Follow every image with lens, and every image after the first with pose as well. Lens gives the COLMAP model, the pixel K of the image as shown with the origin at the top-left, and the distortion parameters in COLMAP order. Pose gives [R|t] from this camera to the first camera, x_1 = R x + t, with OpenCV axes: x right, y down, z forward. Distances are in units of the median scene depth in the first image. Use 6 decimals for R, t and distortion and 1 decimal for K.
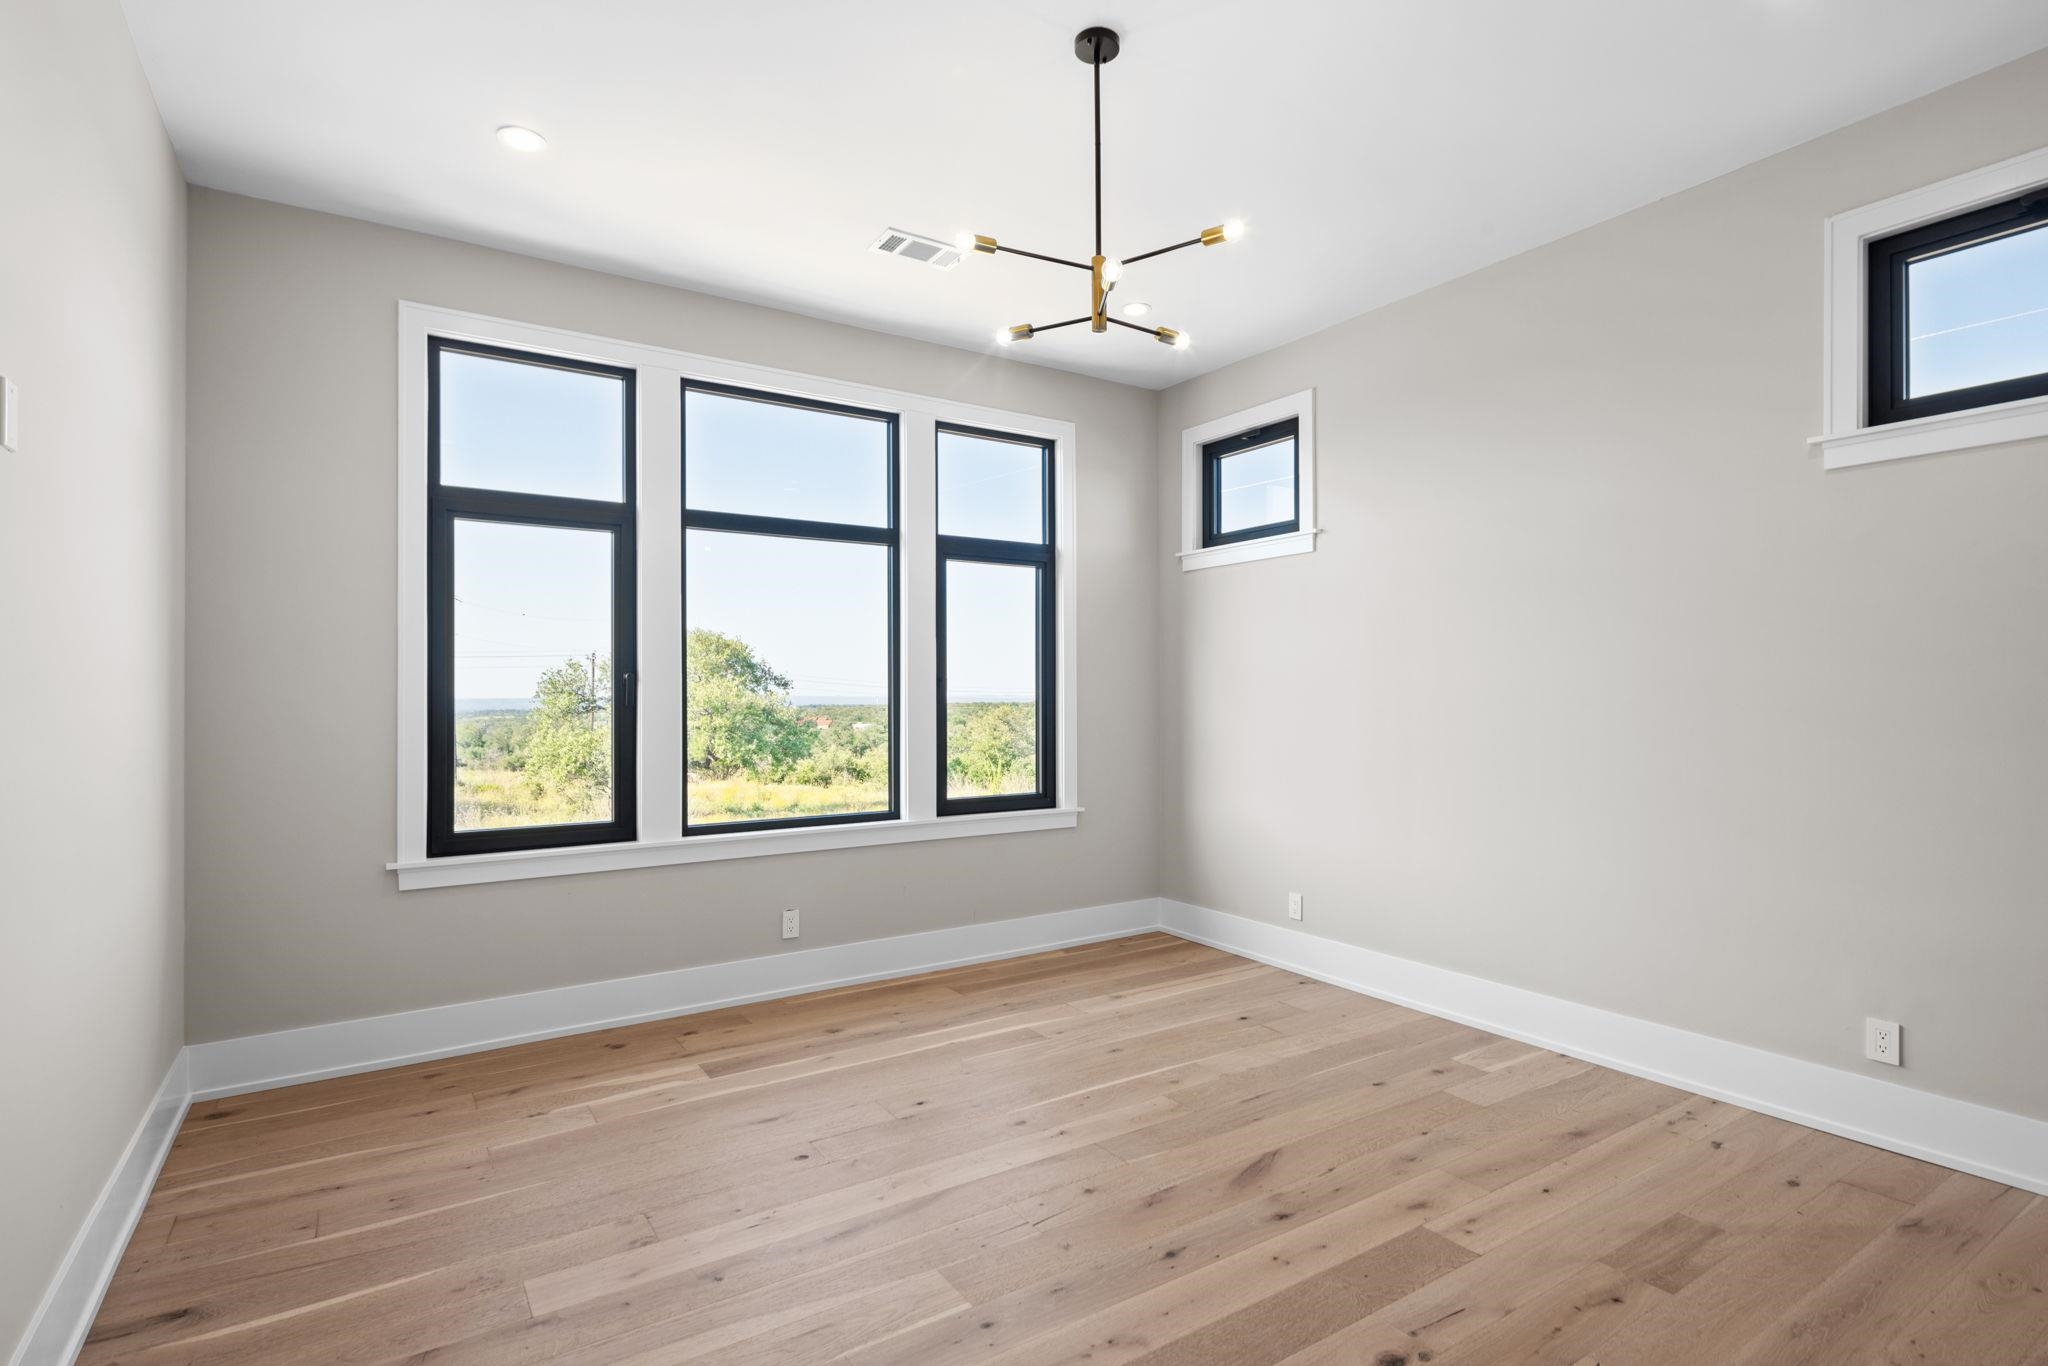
lens RADIAL K [[1005.2, 0, 1024.0], [0, 1005.2, 683.0], [0, 0, 1]] dist [0.000640, -0.000004]
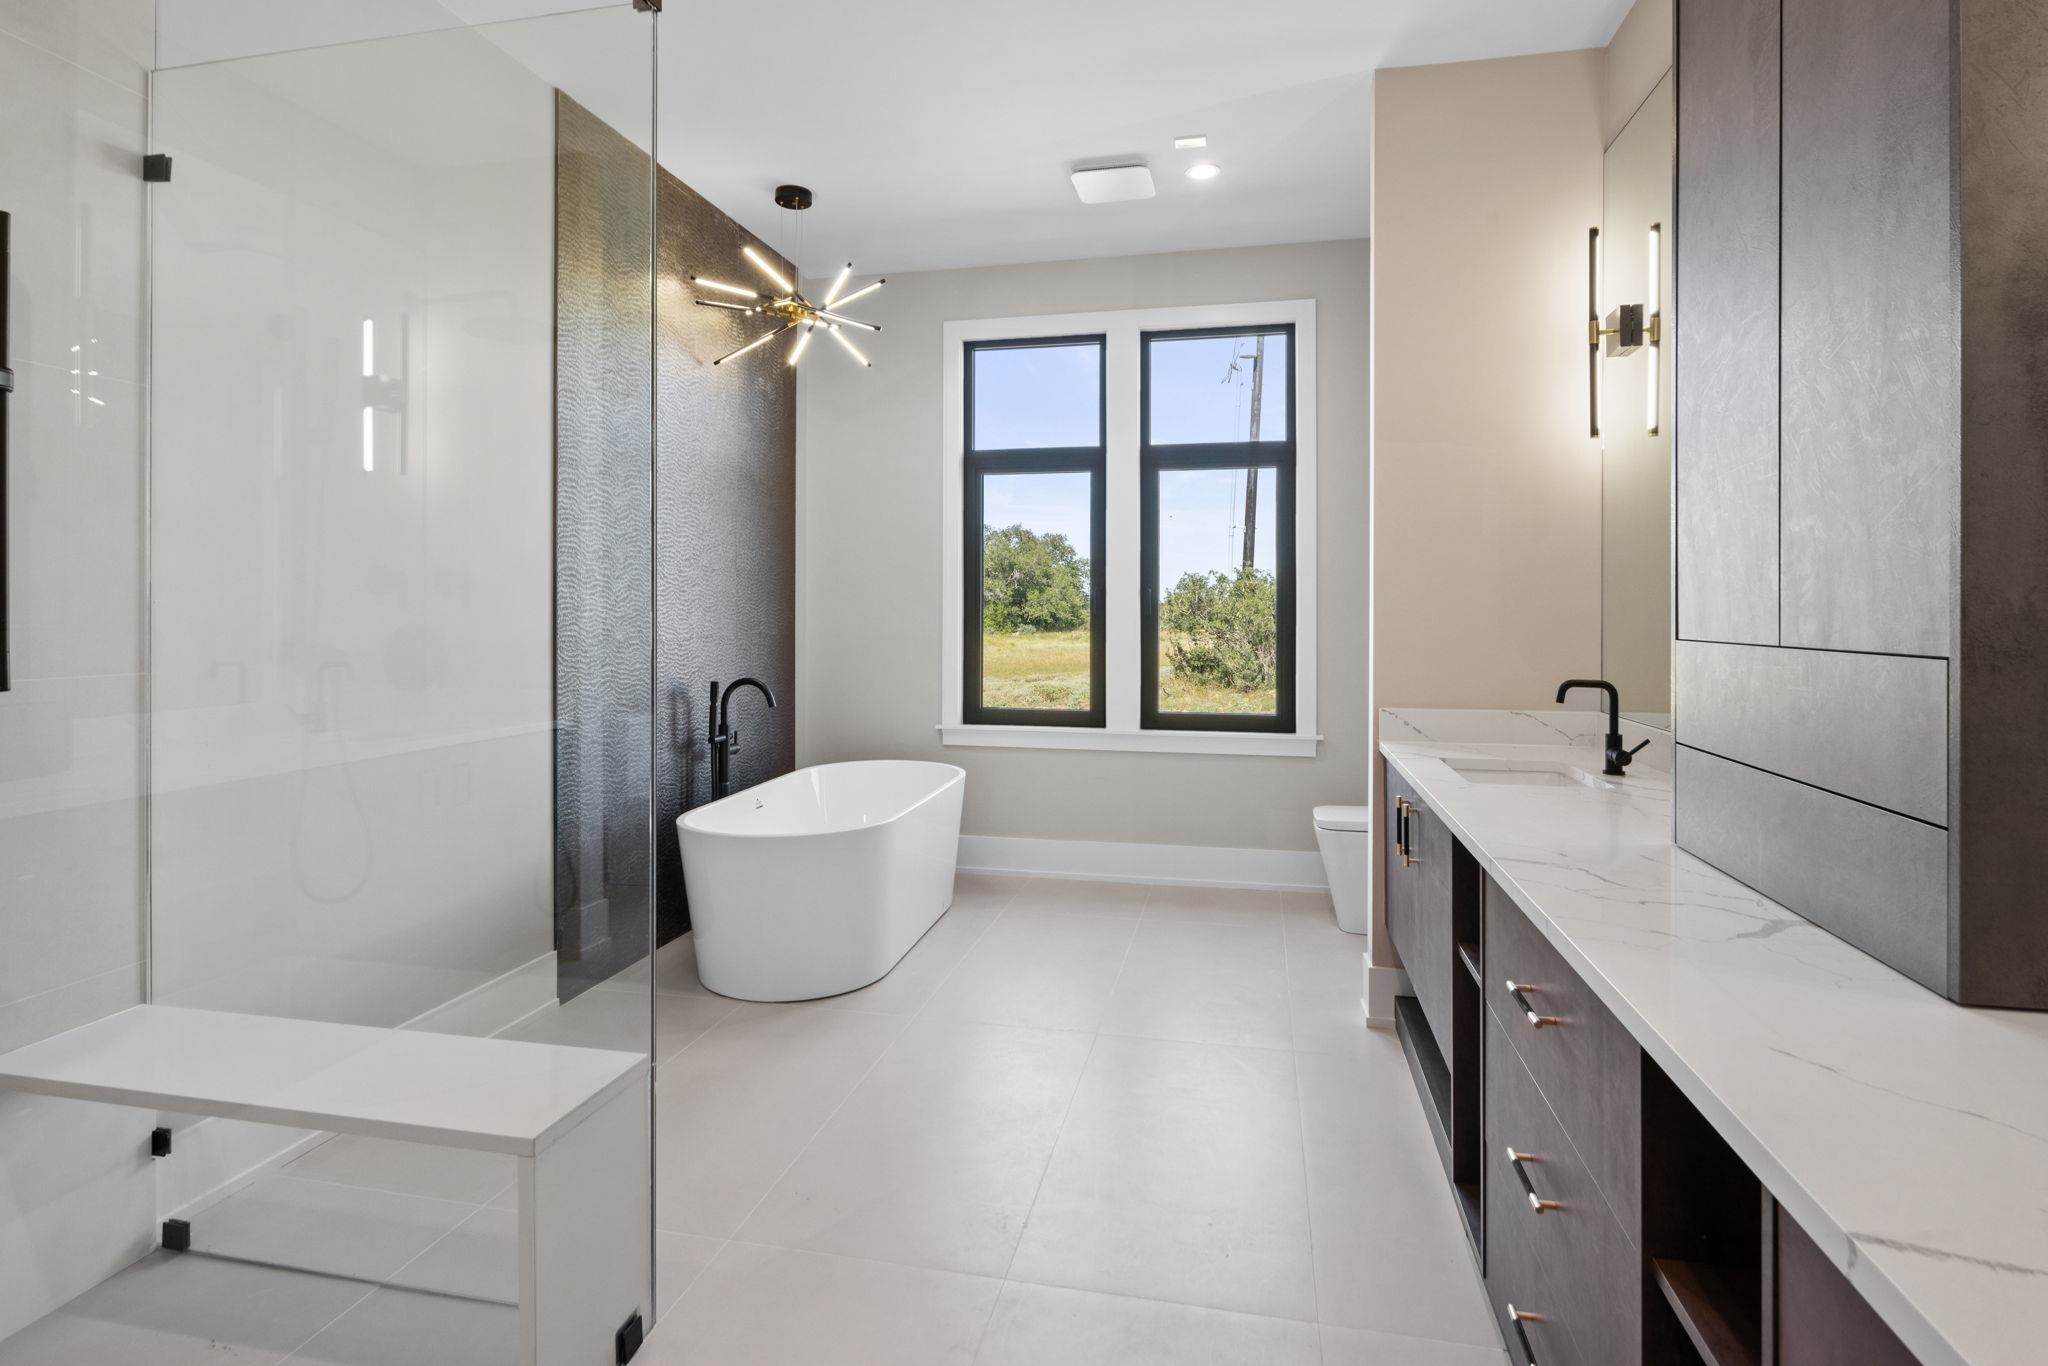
lens RADIAL K [[879.4, 0, 1028.5], [0, 879.4, 611.5], [0, 0, 1]] dist [0.000002, -0.000004]
pose [[0.718432, 0.008644, -0.695544, 0.308580], [0.002837, 0.999878, 0.015356, 0.001844], [0.695592, -0.013005, 0.718320, 0.205292]]
